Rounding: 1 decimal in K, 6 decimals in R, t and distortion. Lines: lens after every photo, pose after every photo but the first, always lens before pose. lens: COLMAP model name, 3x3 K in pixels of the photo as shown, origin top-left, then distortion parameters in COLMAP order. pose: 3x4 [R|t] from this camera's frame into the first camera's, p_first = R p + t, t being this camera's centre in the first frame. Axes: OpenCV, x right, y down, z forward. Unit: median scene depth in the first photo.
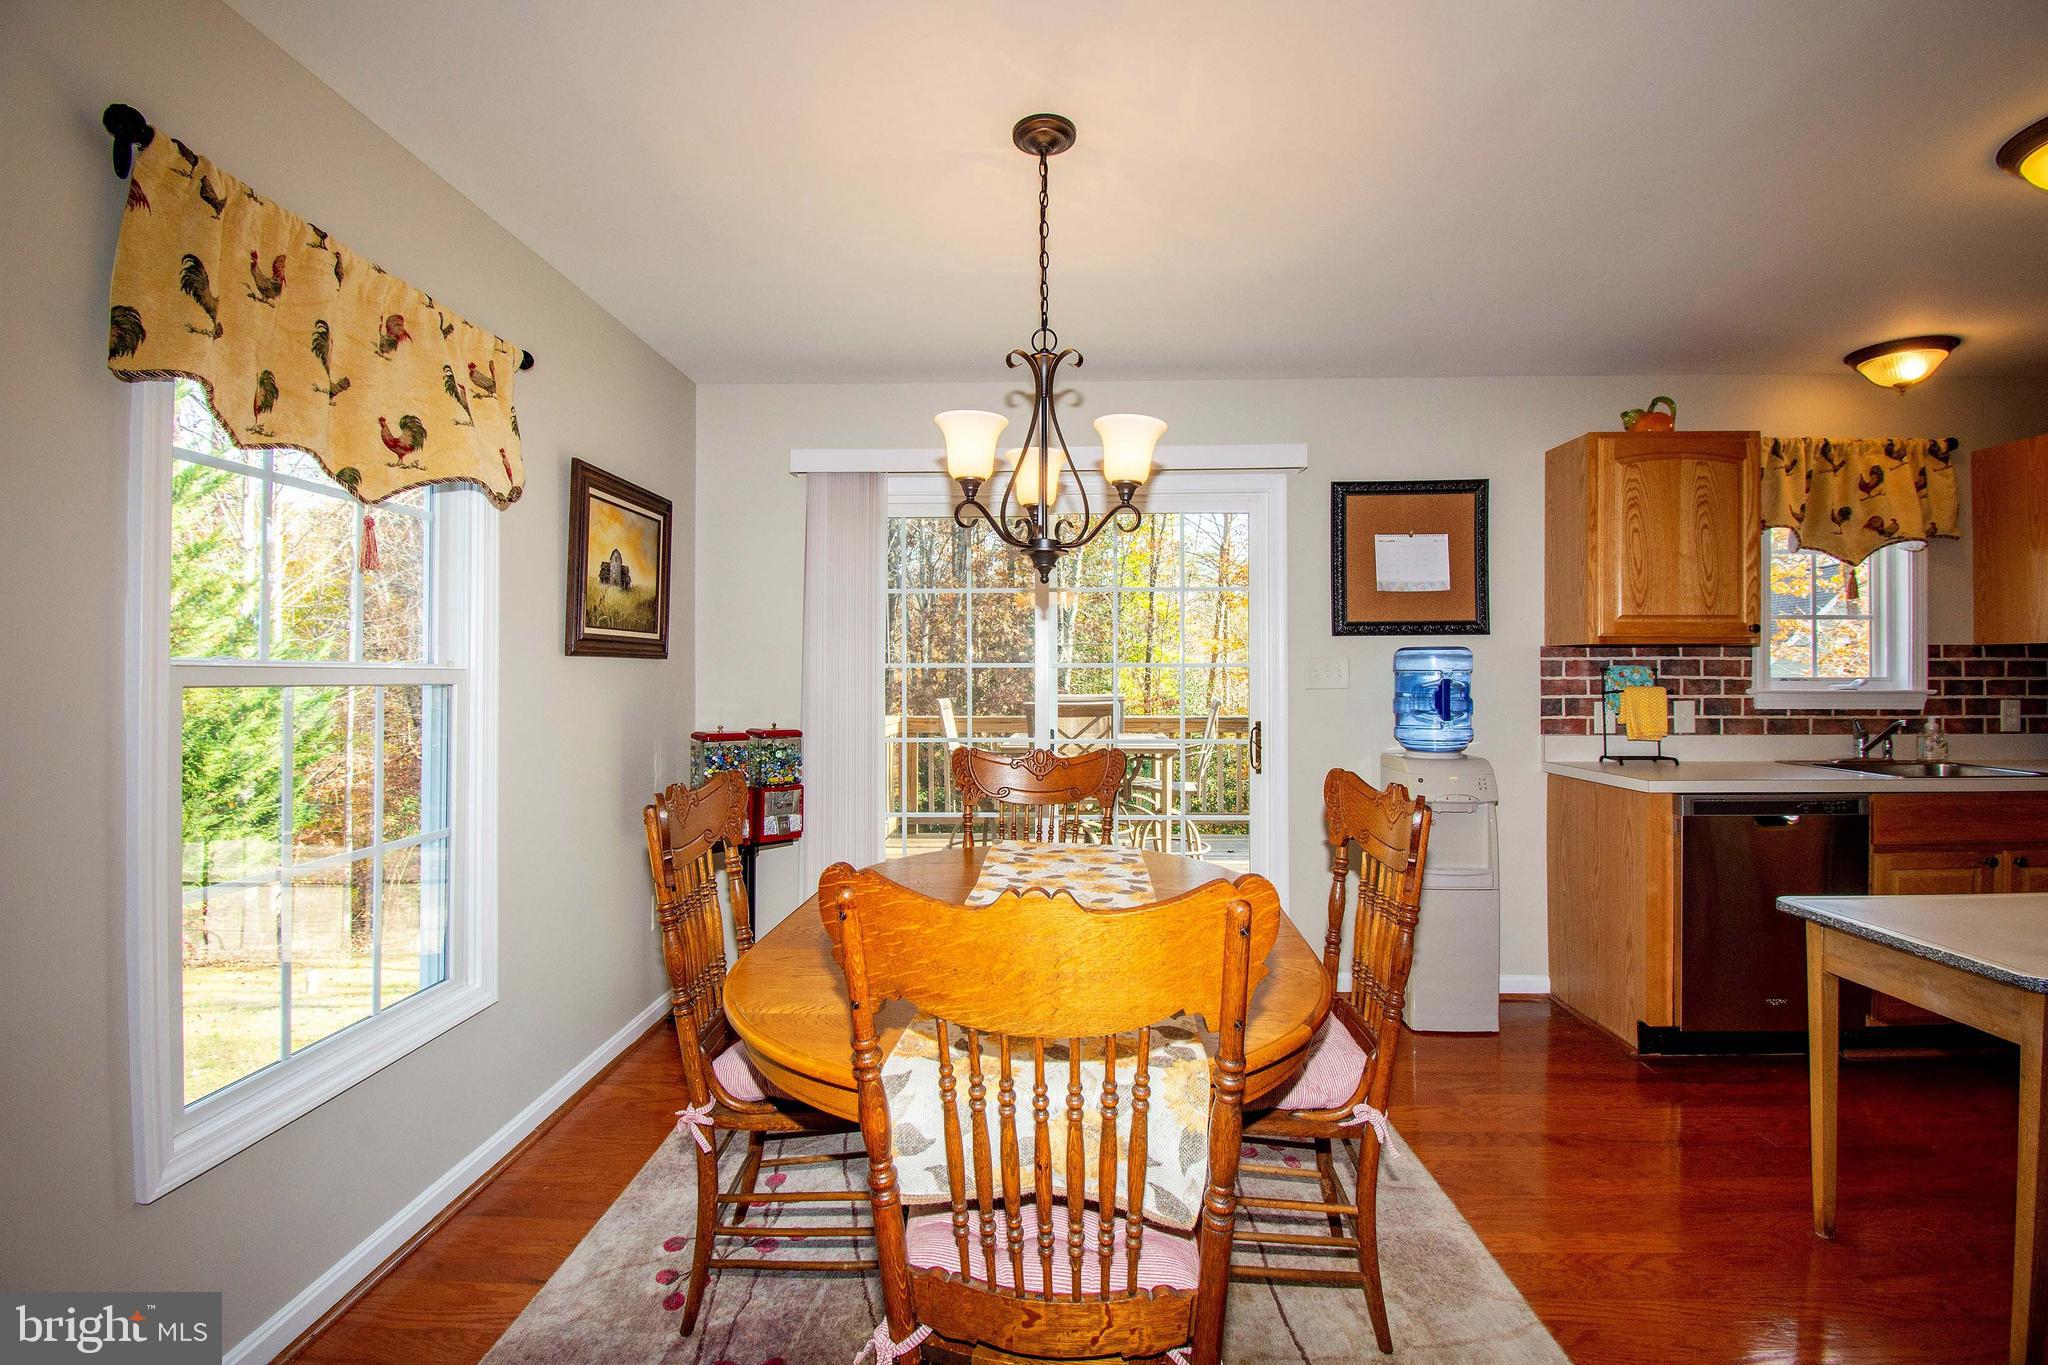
lens RADIAL K [[904.0, 0, 1030.8], [0, 904.0, 671.7], [0, 0, 1]] dist [0.014228, -0.021966]
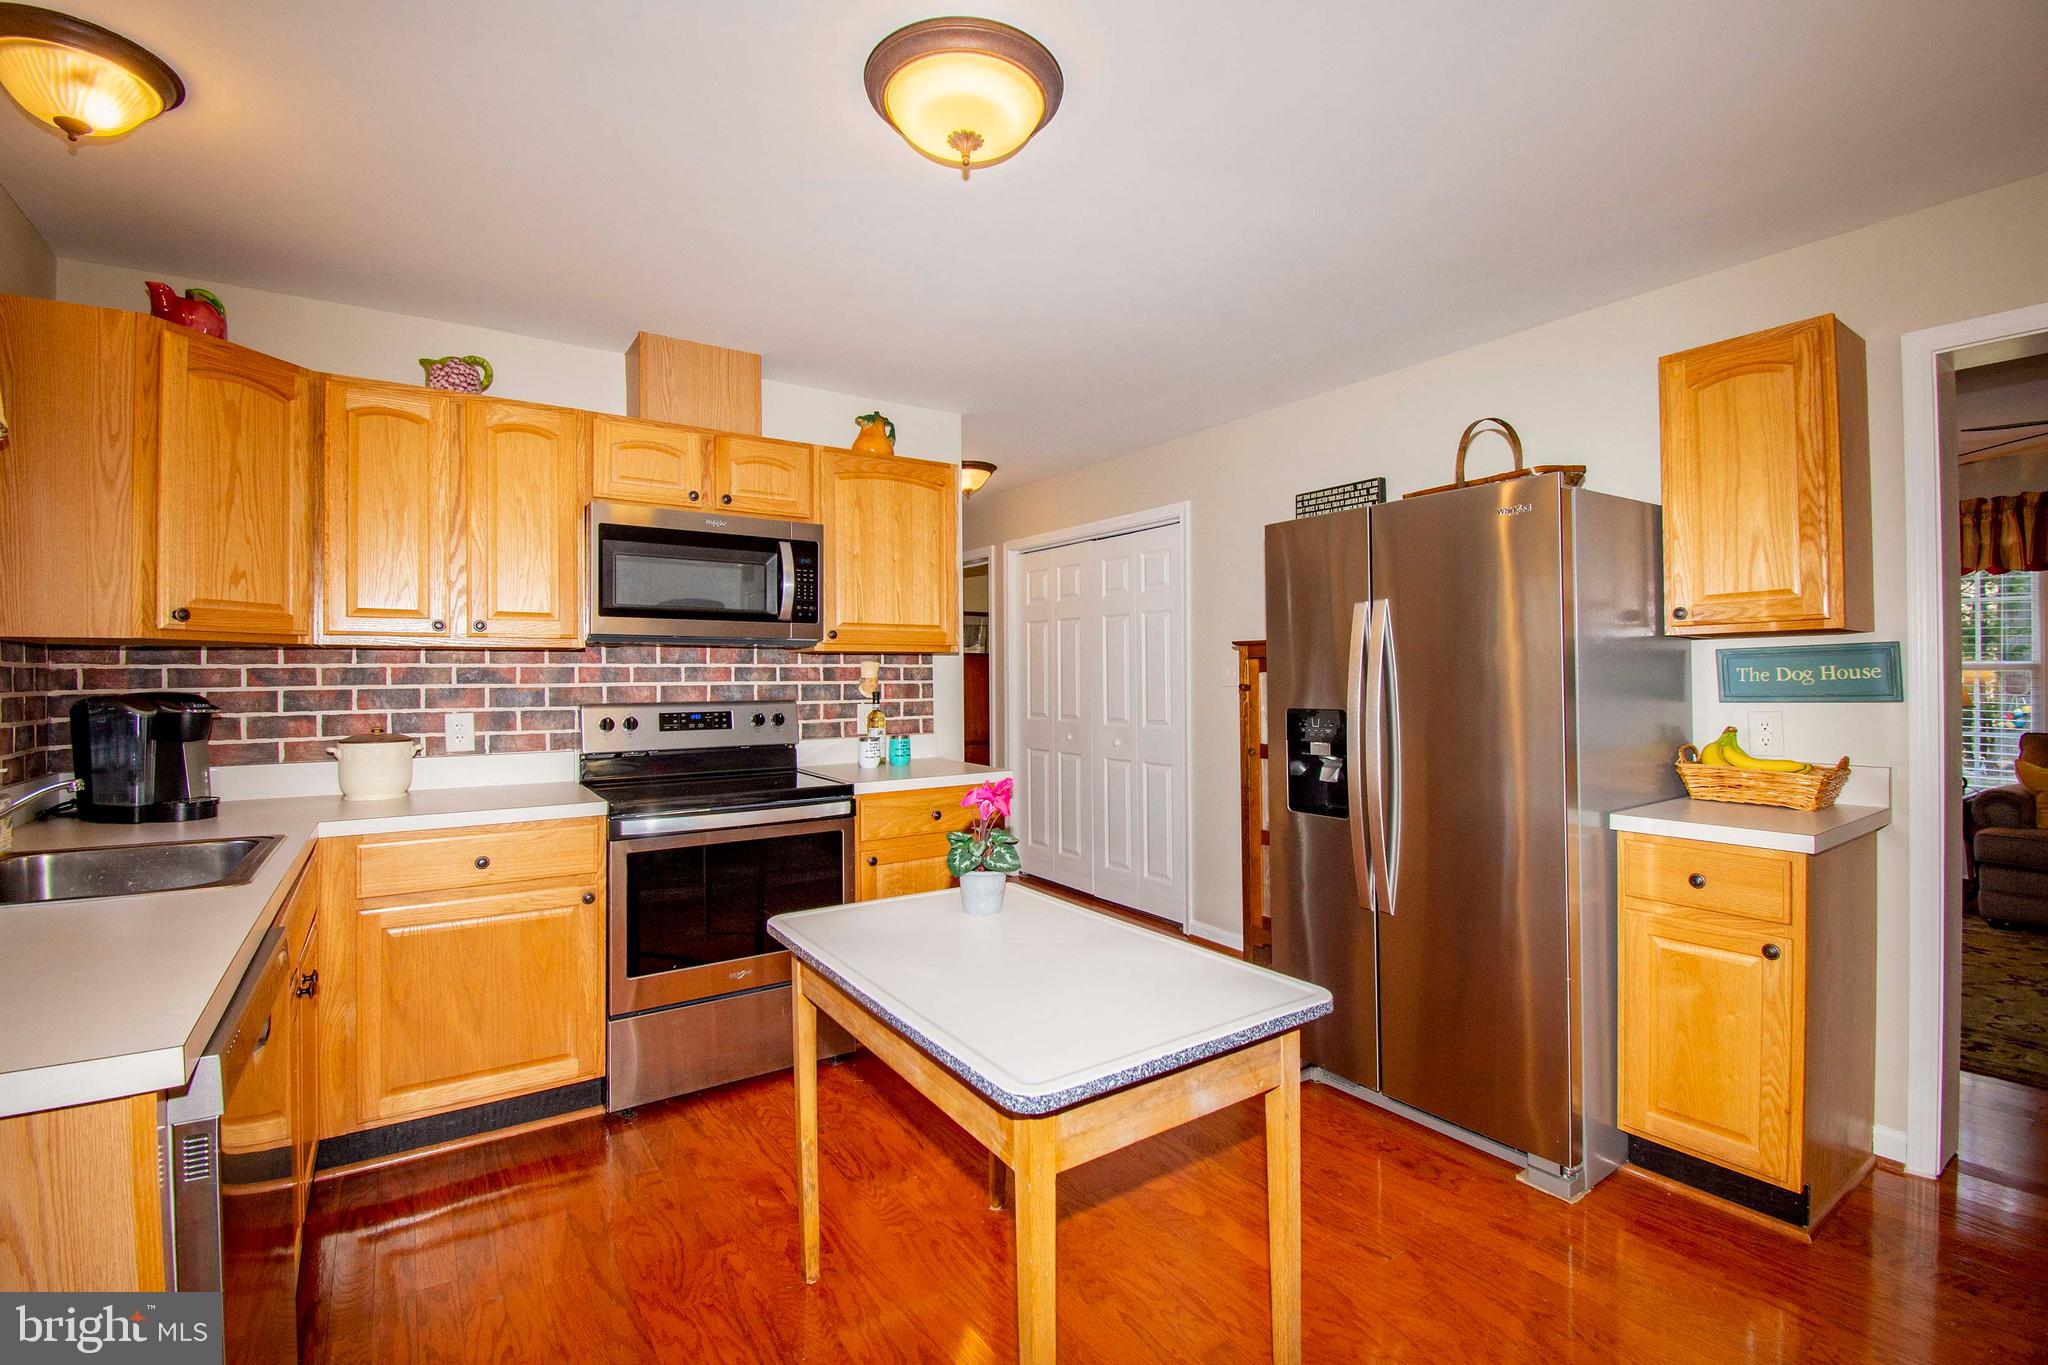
lens RADIAL K [[904.0, 0, 1032.5], [0, 904.0, 670.7], [0, 0, 1]] dist [0.014228, -0.021966]
pose [[-0.588555, 0.008505, 0.808412, 0.239743], [0.005979, 0.999963, -0.006167, -0.001602], [-0.808435, 0.001204, -0.588584, 0.831490]]
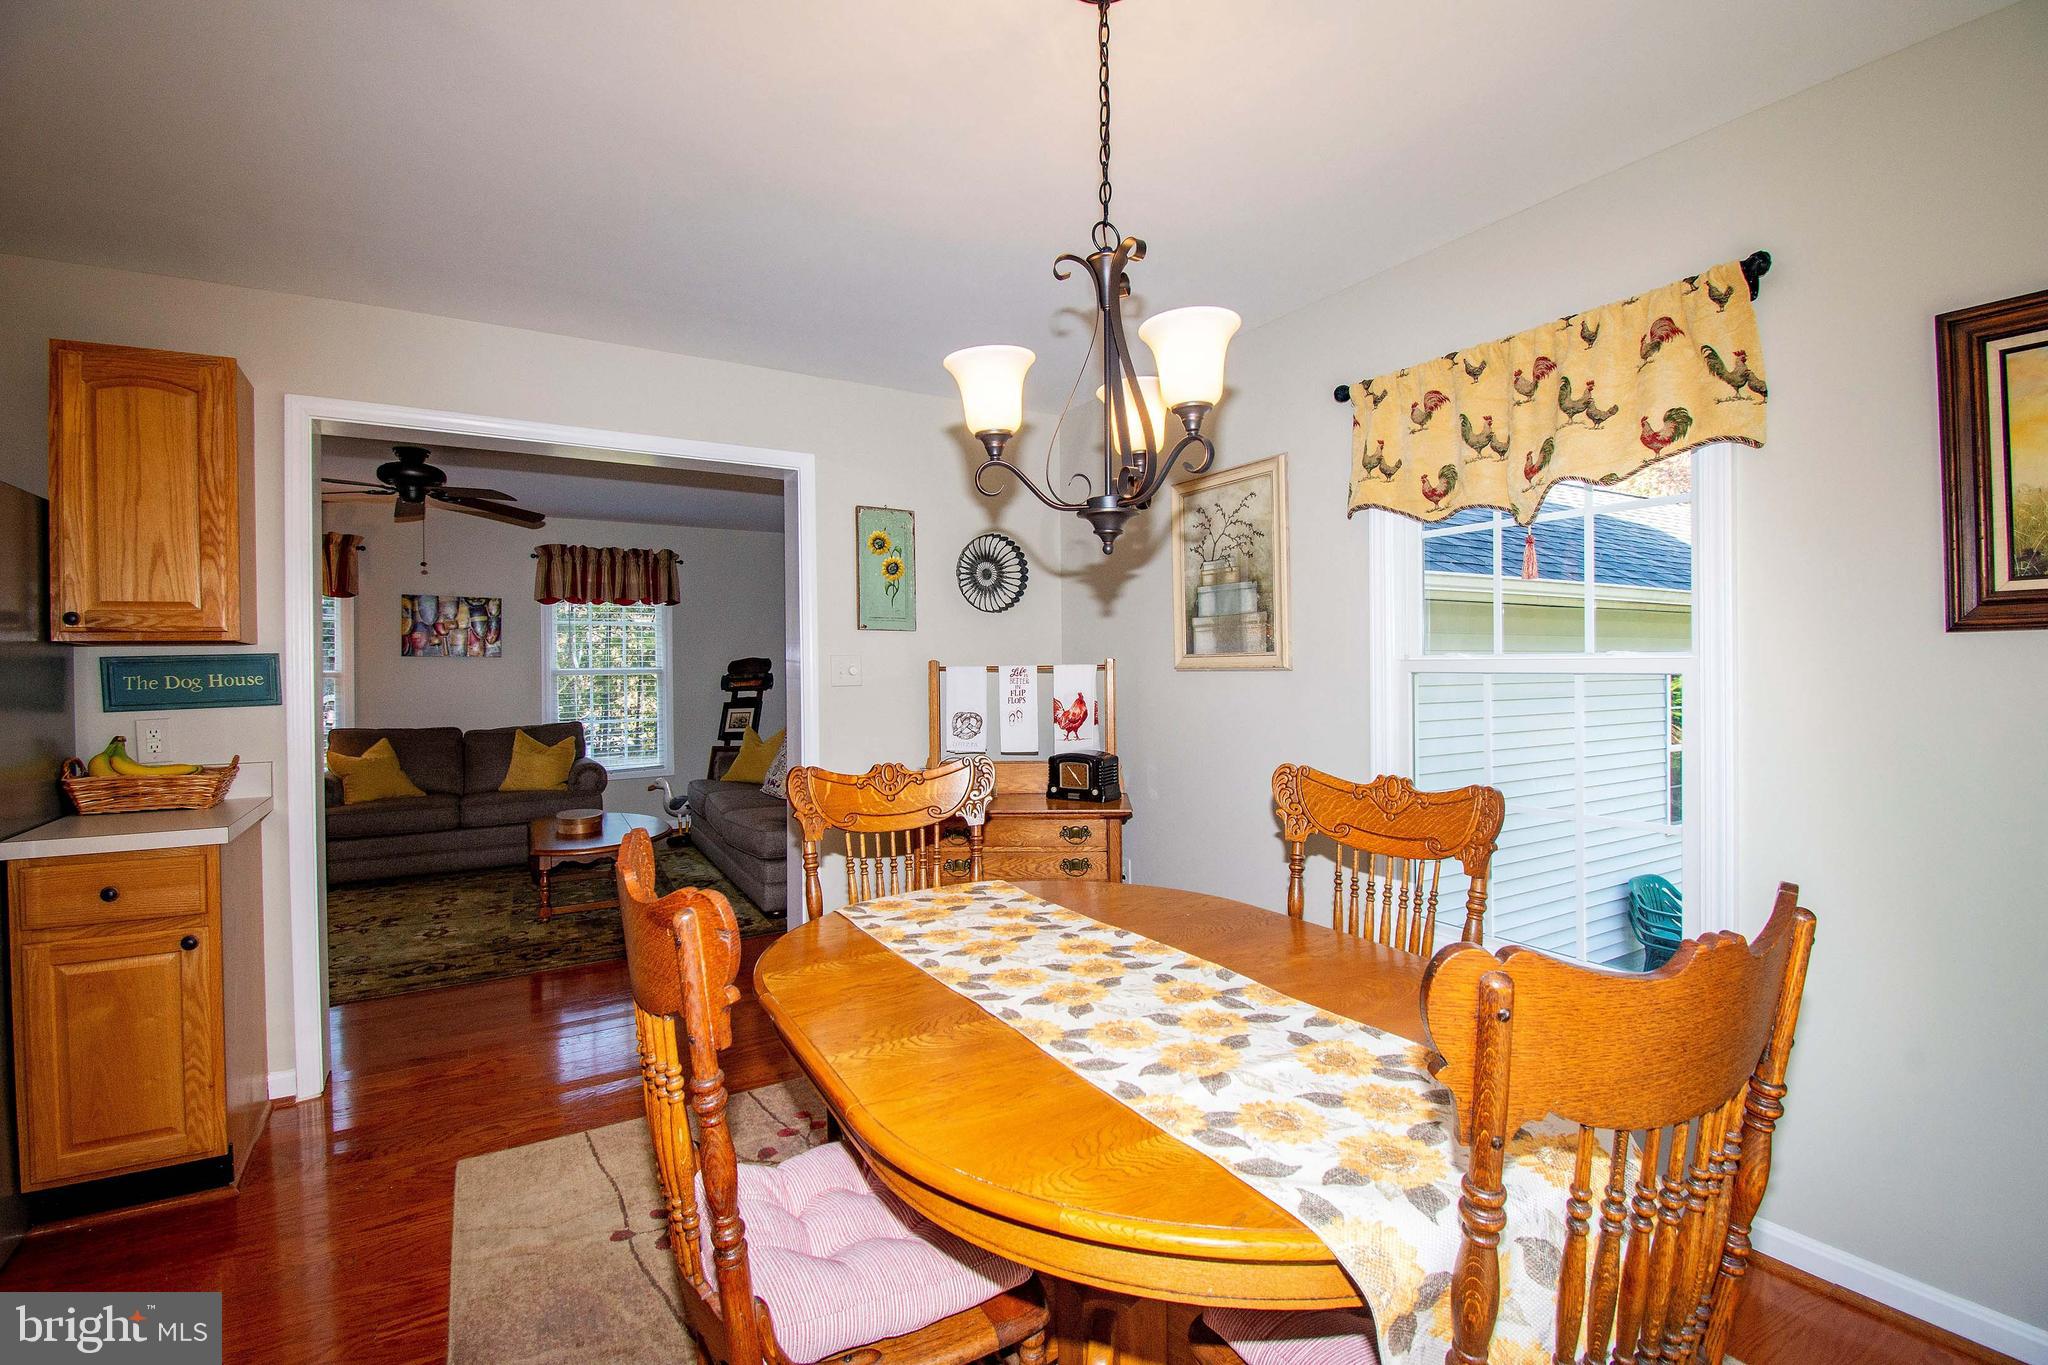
lens RADIAL K [[904.0, 0, 1030.1], [0, 904.0, 670.7], [0, 0, 1]] dist [0.014228, -0.021966]
pose [[-0.835214, 0.012737, -0.549777, 0.287152], [0.013643, 0.999904, 0.002439, -0.001381], [0.549755, -0.005464, -0.835308, 0.938923]]
